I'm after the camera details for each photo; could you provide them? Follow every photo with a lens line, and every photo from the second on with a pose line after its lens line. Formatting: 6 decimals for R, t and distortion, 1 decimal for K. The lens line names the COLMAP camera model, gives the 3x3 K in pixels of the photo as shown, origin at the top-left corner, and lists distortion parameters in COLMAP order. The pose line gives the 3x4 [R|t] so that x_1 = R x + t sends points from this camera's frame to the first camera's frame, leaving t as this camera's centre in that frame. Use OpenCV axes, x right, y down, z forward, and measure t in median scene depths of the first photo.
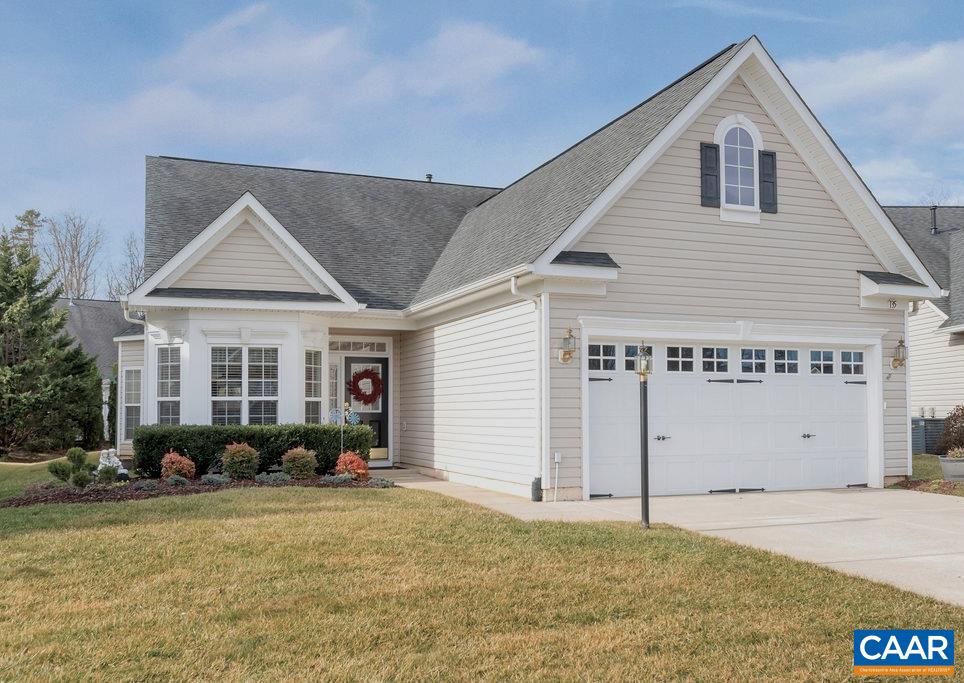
lens RADIAL K [[929.8, 0, 485.0], [0, 929.8, 332.6], [0, 0, 1]] dist [-0.059648, 0.000000]
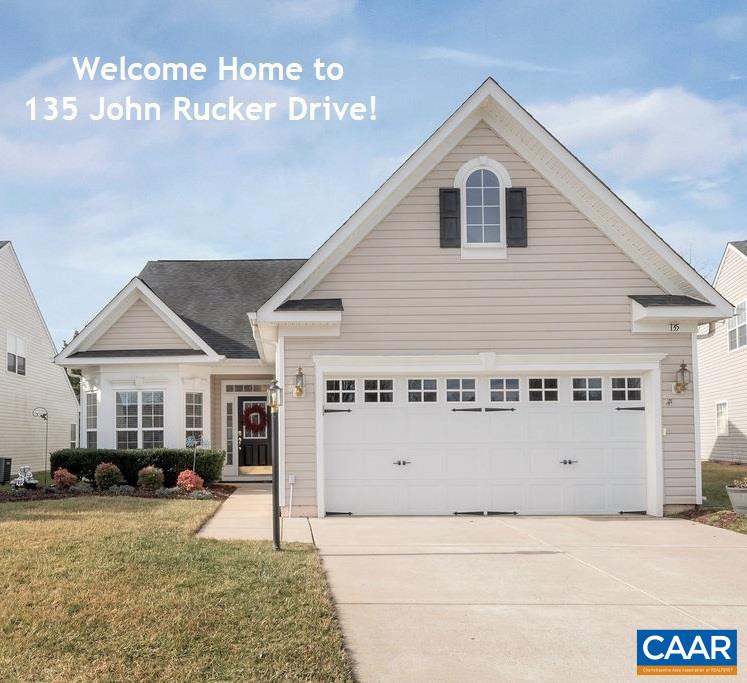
lens RADIAL K [[645.0, 0, 374.0], [0, 645.0, 389.7], [0, 0, 1]] dist [-0.044526, 0.016737]
pose [[0.923276, -0.031218, -0.382868, 0.426936], [0.038187, 0.999214, 0.010612, 0.016404], [0.382236, -0.024418, 0.923742, 0.266750]]
